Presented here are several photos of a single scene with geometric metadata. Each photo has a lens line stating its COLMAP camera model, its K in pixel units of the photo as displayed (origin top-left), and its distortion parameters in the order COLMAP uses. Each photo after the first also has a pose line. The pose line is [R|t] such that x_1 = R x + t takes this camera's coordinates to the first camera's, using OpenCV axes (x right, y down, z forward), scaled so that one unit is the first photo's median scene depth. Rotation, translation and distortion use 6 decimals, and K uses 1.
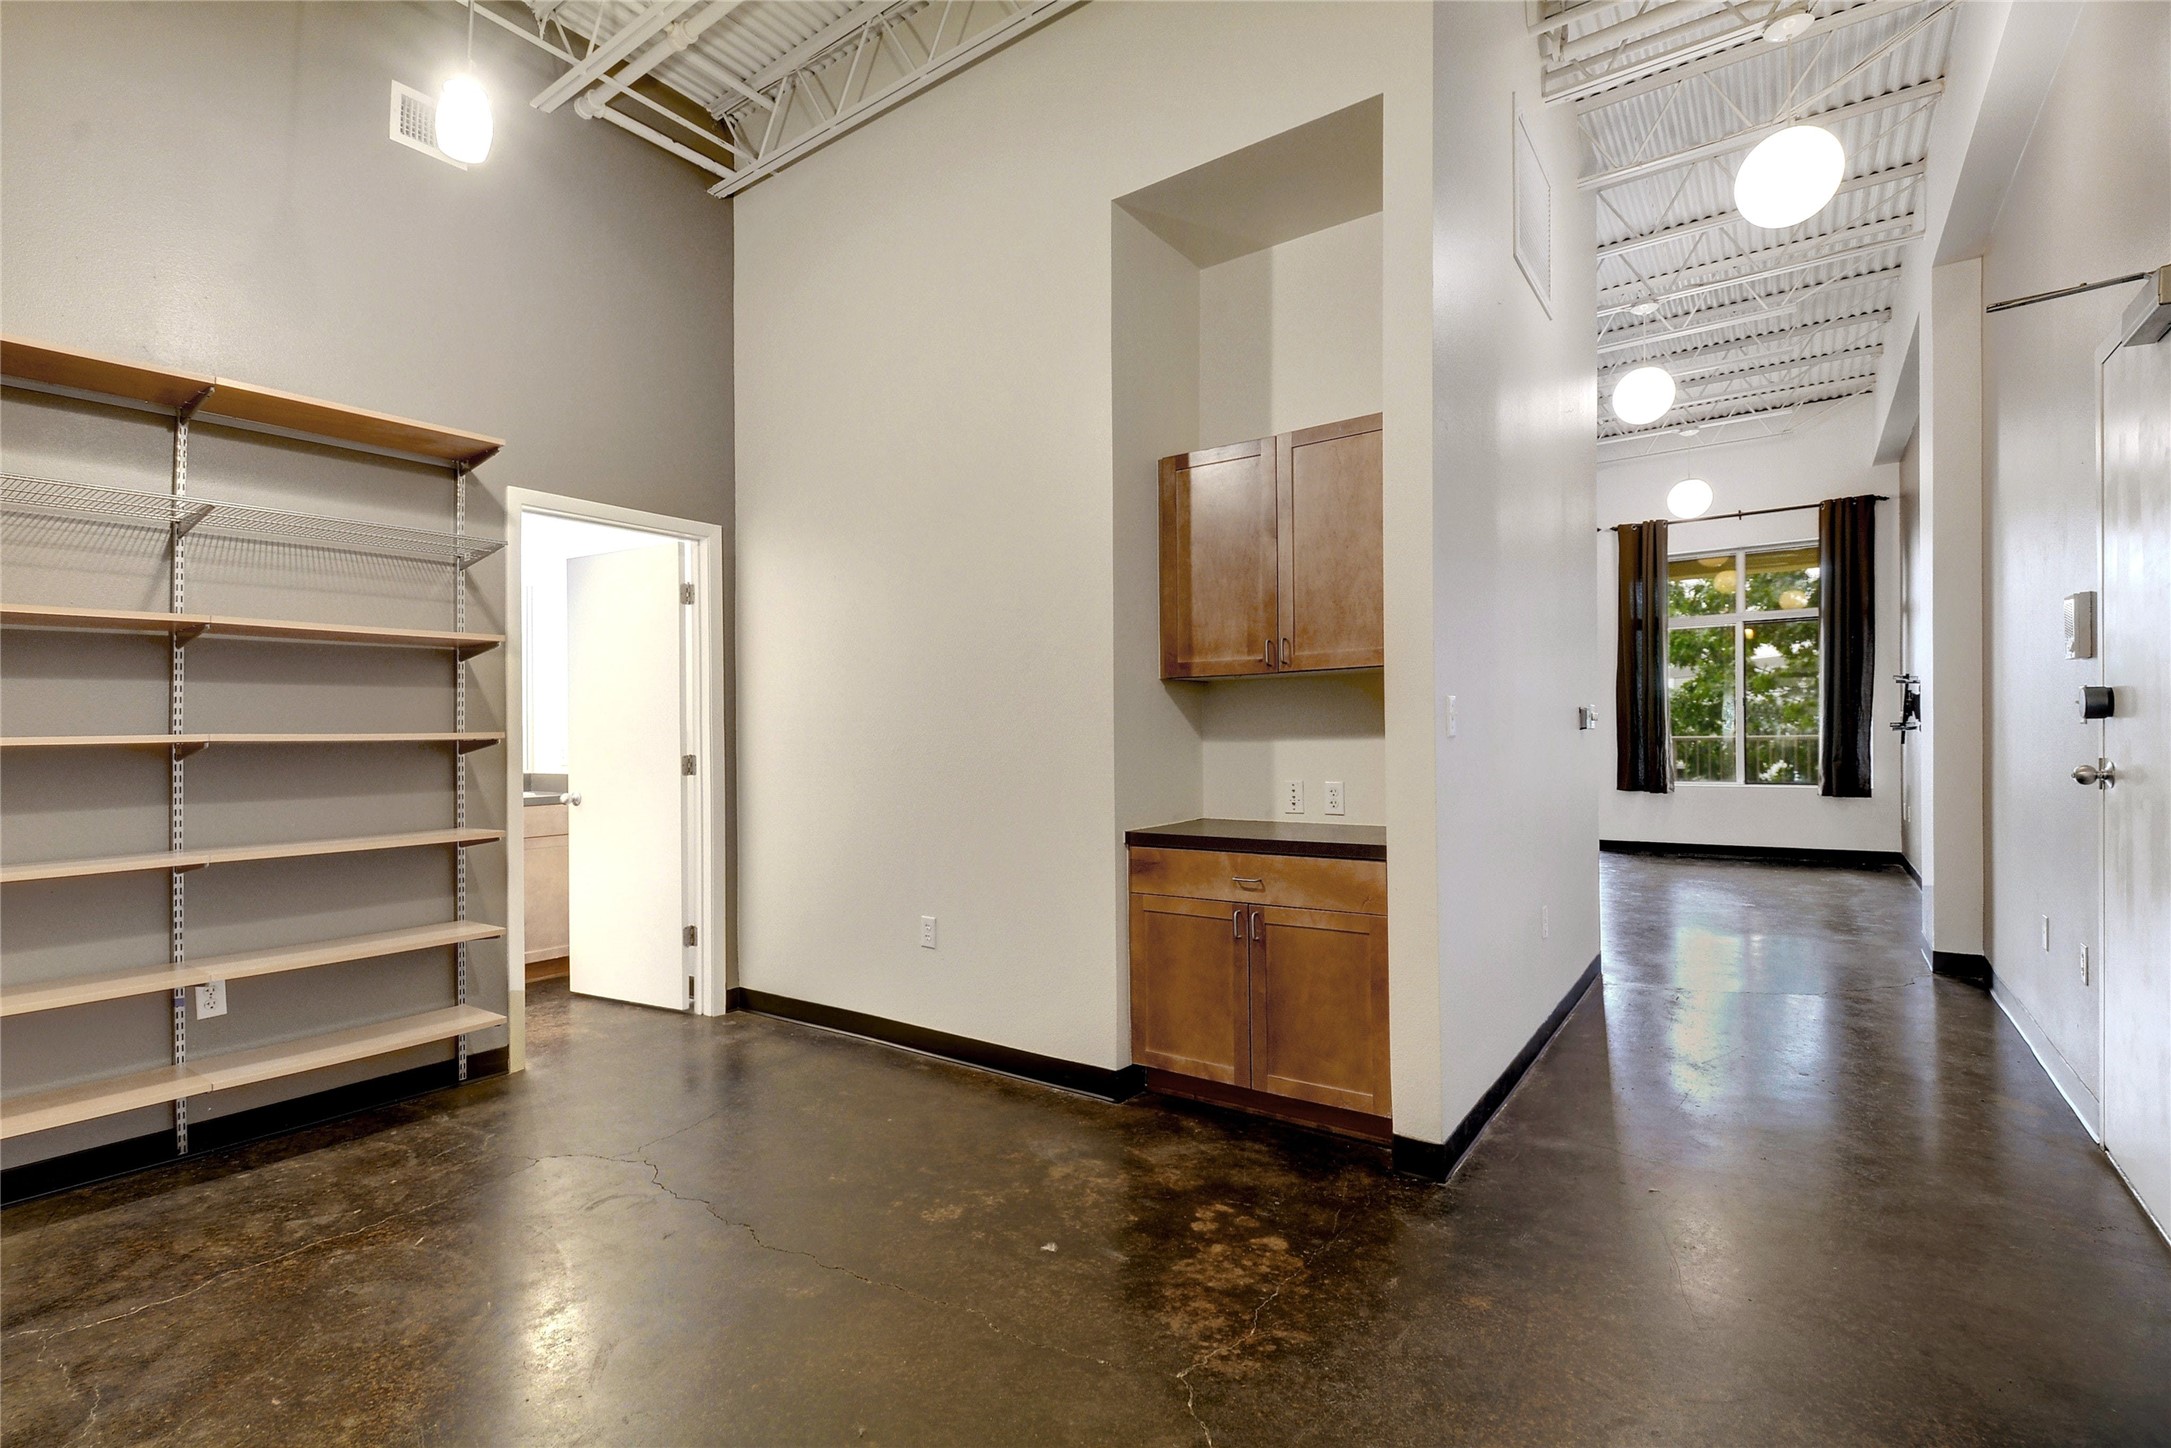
lens RADIAL K [[972.8, 0, 1080.2], [0, 972.8, 740.4], [0, 0, 1]] dist [0.001969, -0.000361]
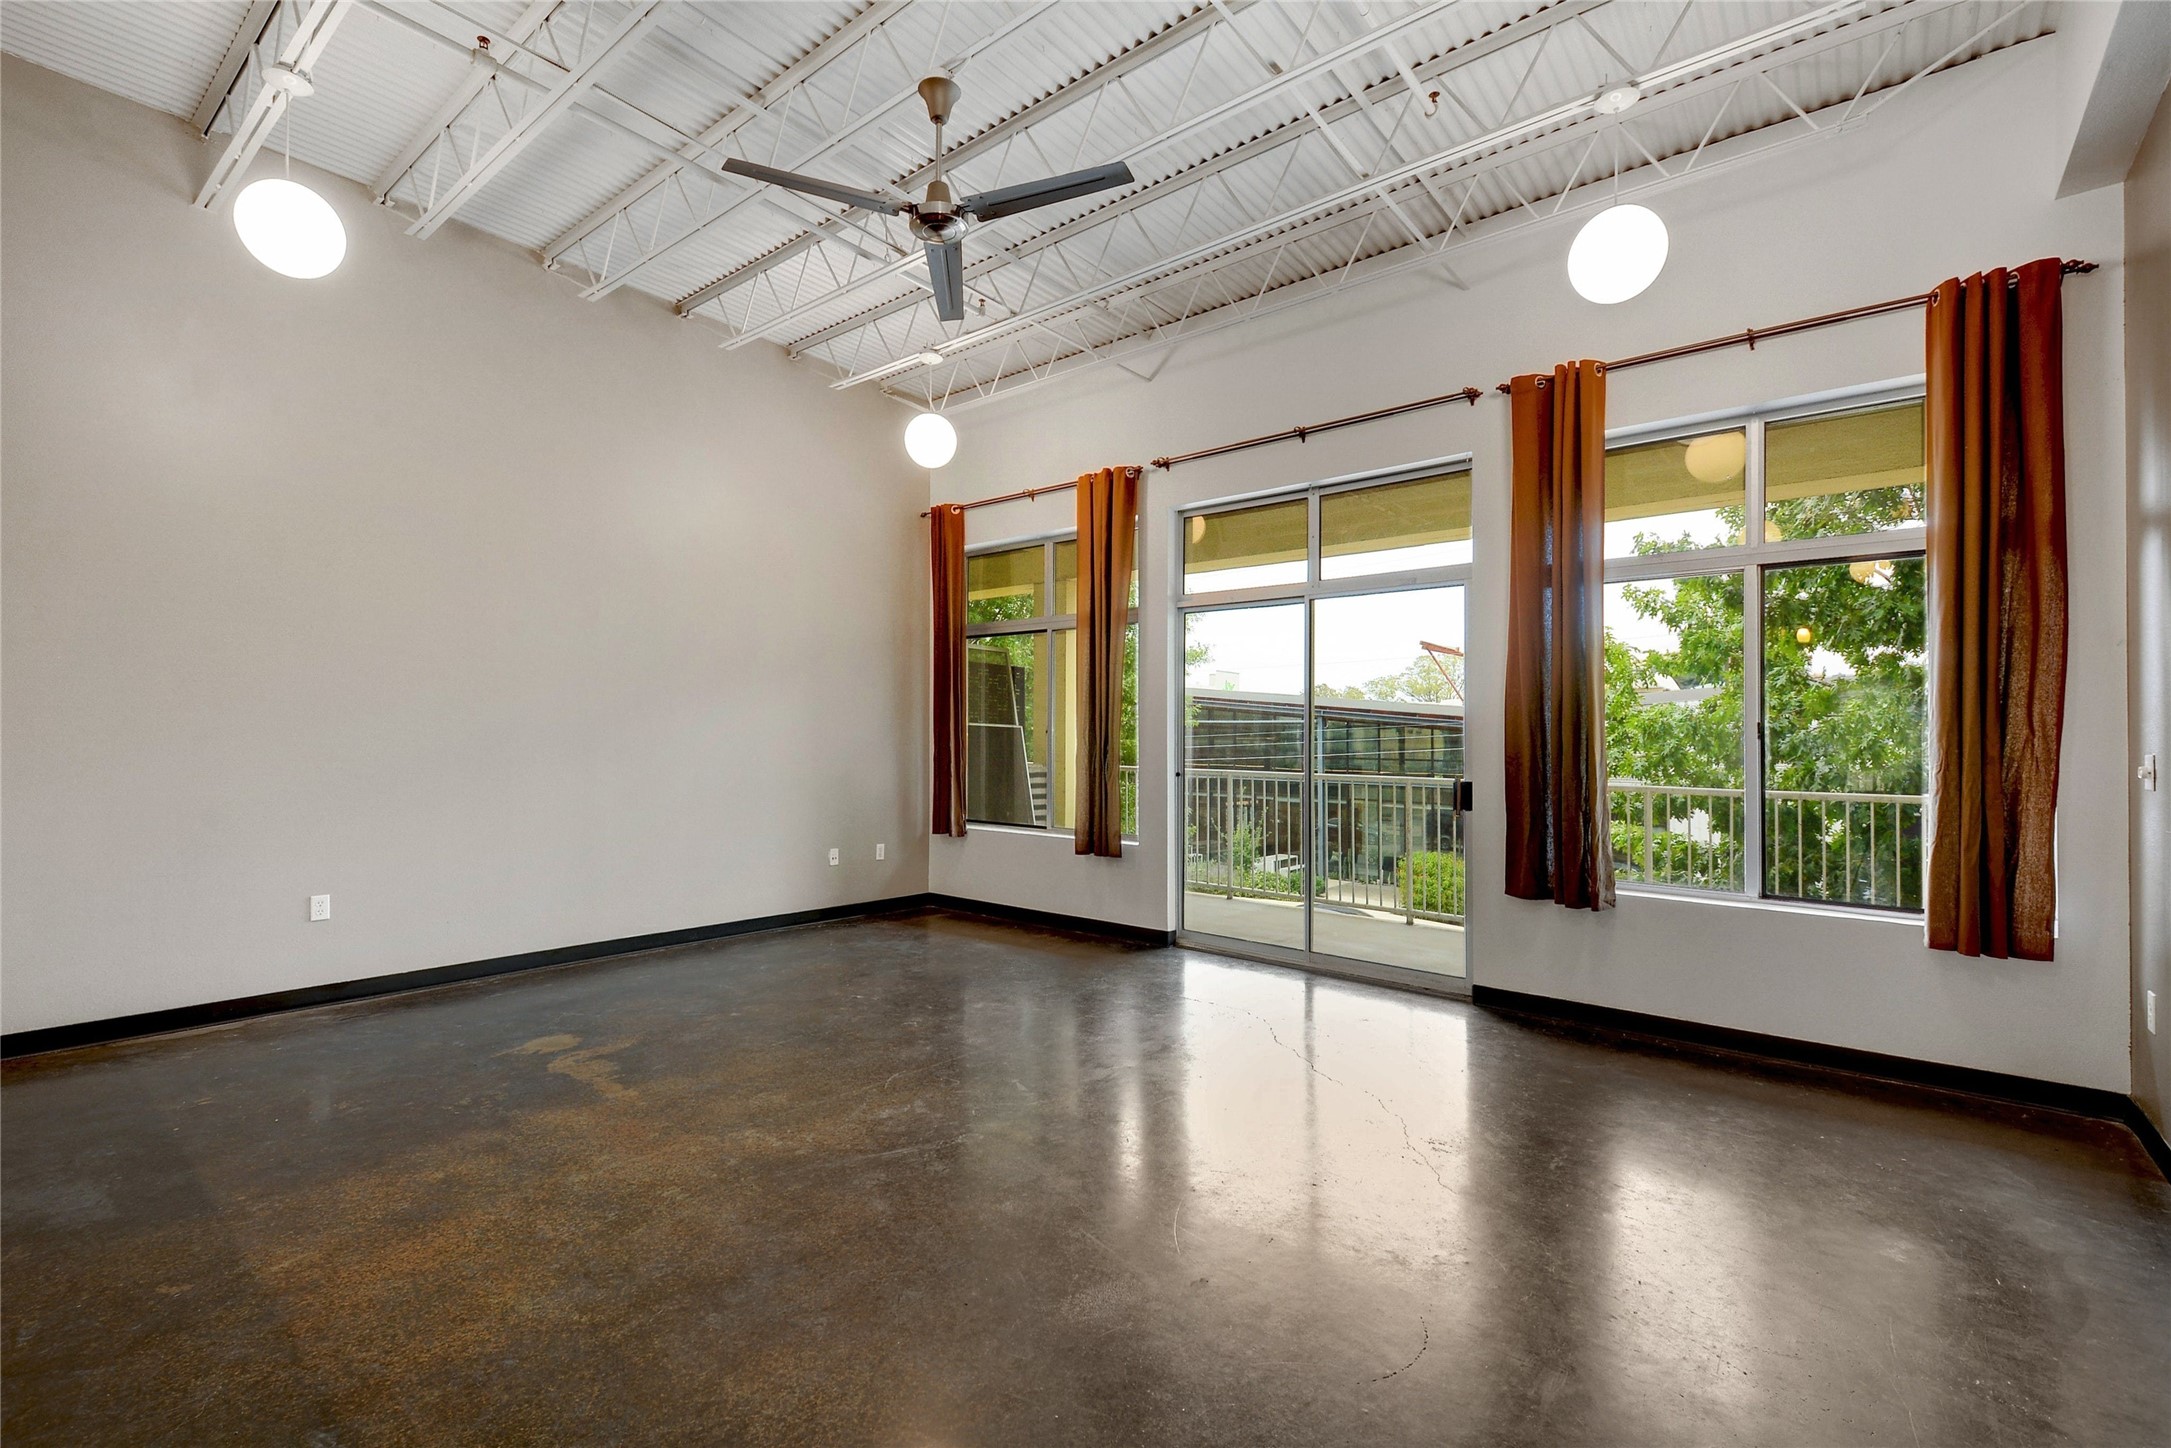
lens RADIAL K [[940.4, 0, 1078.4], [0, 940.4, 721.7], [0, 0, 1]] dist [-0.003610, -0.000883]
pose [[0.997281, 0.025849, -0.069003, 0.310035], [-0.027674, 0.999289, -0.025620, -0.018682], [0.068292, 0.027460, 0.997287, 0.421393]]
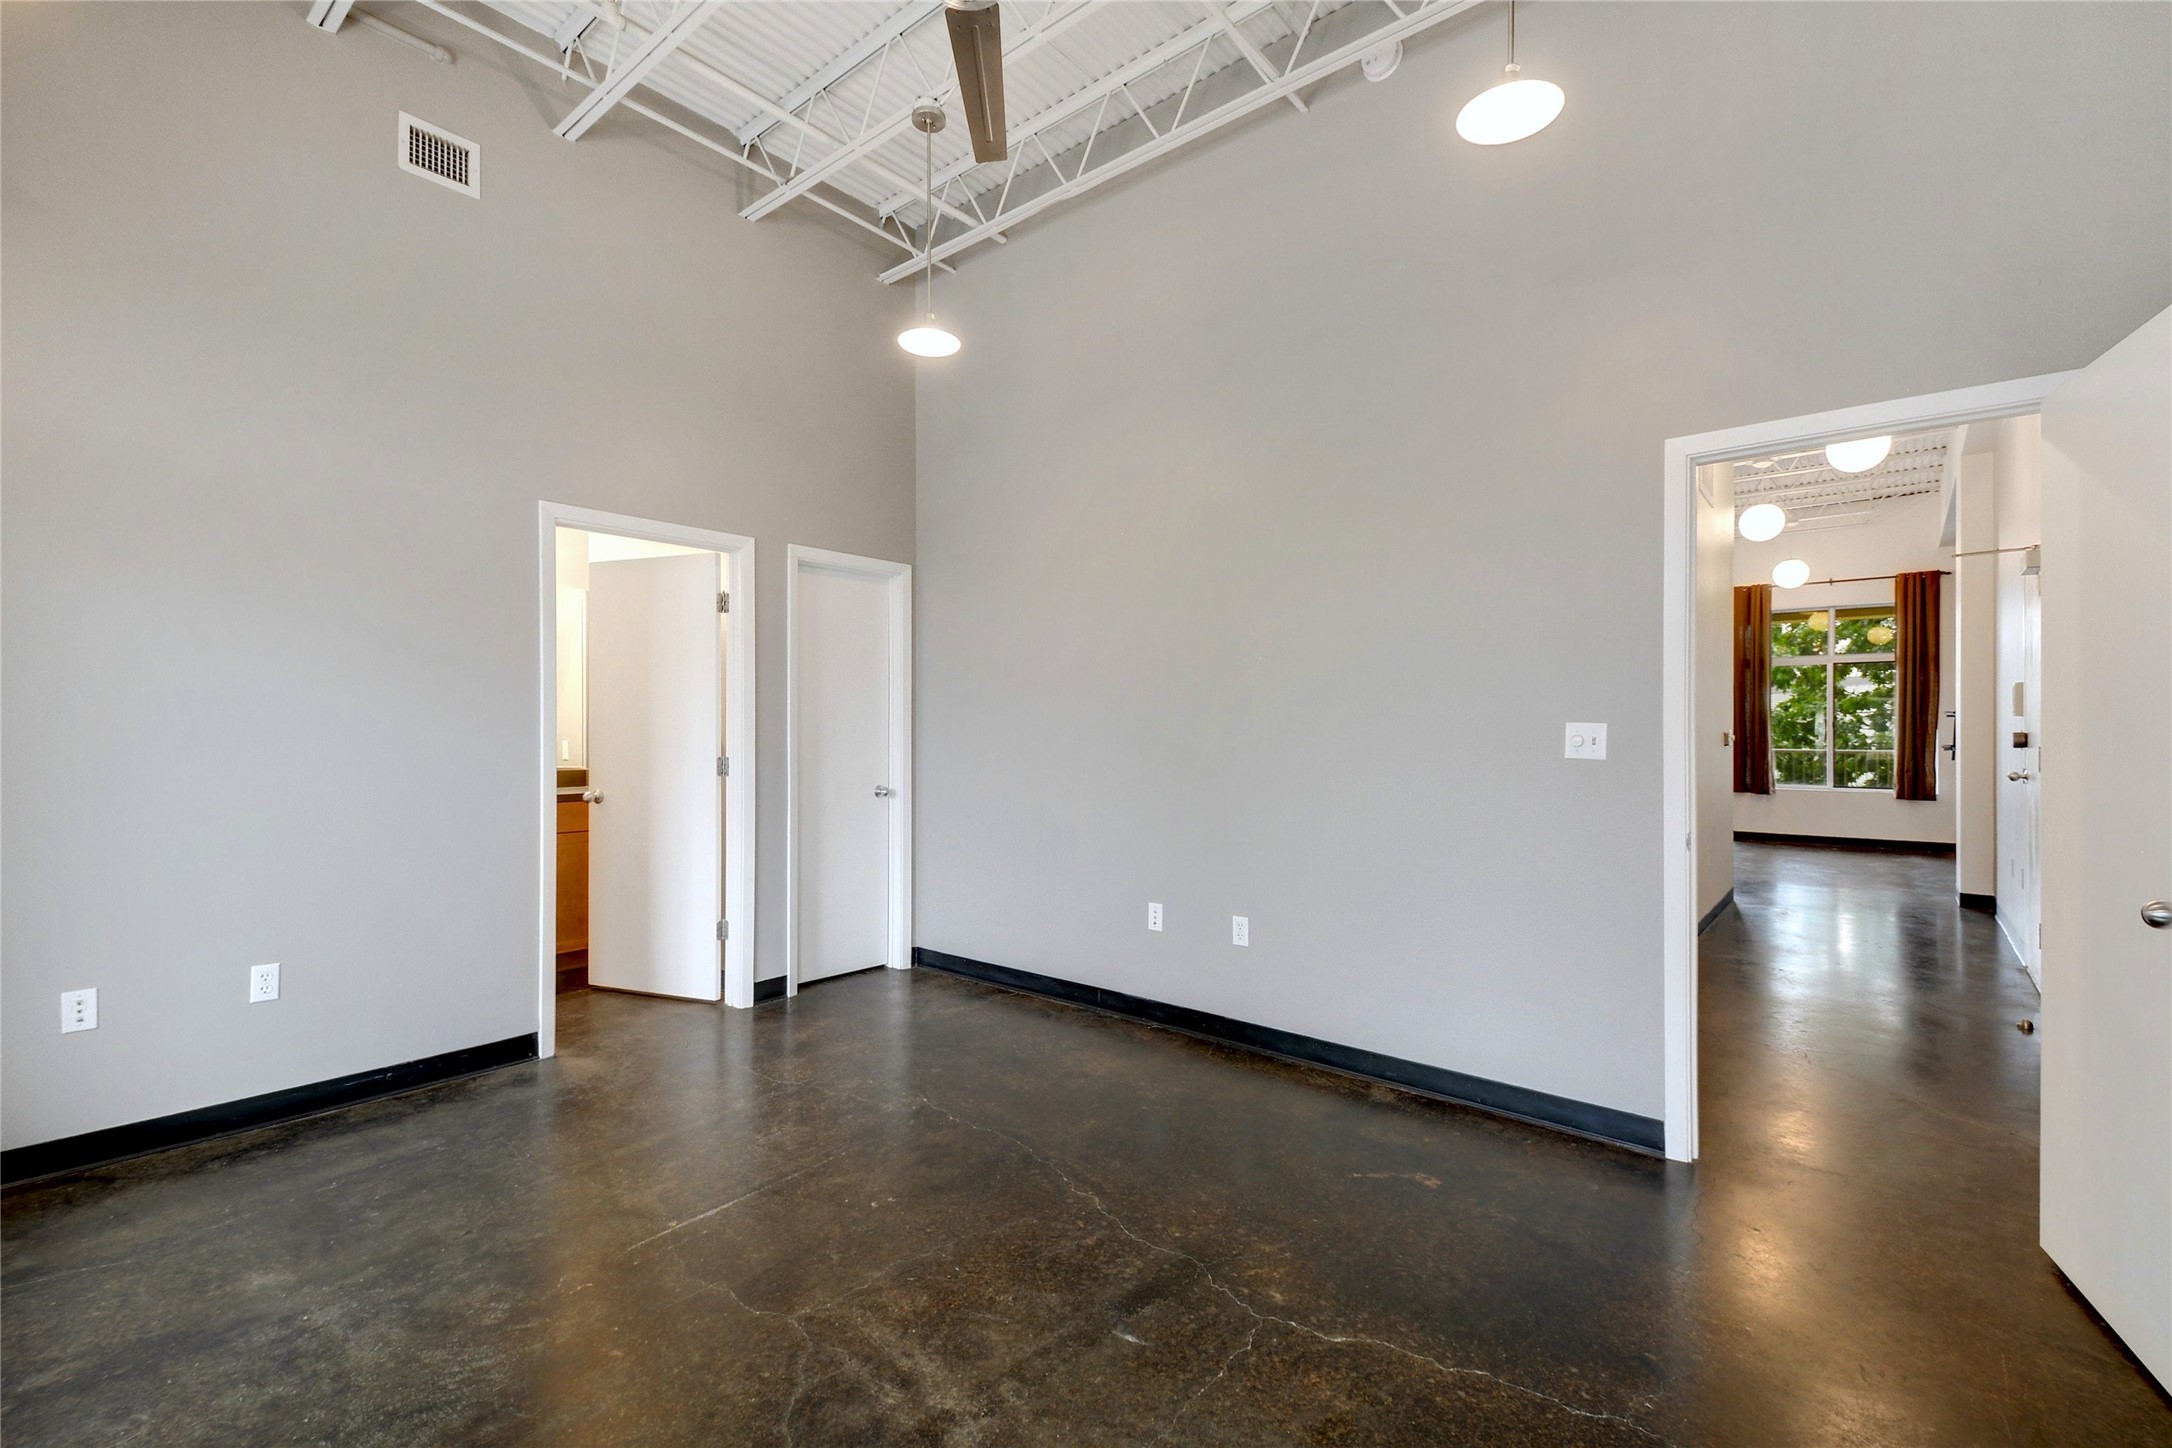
lens RADIAL K [[940.9, 0, 1078.9], [0, 940.9, 721.7], [0, 0, 1]] dist [-0.003610, -0.000883]
pose [[0.996624, 0.019967, -0.079634, -0.178144], [-0.021315, 0.999643, -0.016119, -0.001222], [0.079283, 0.017762, 0.996694, -0.262587]]
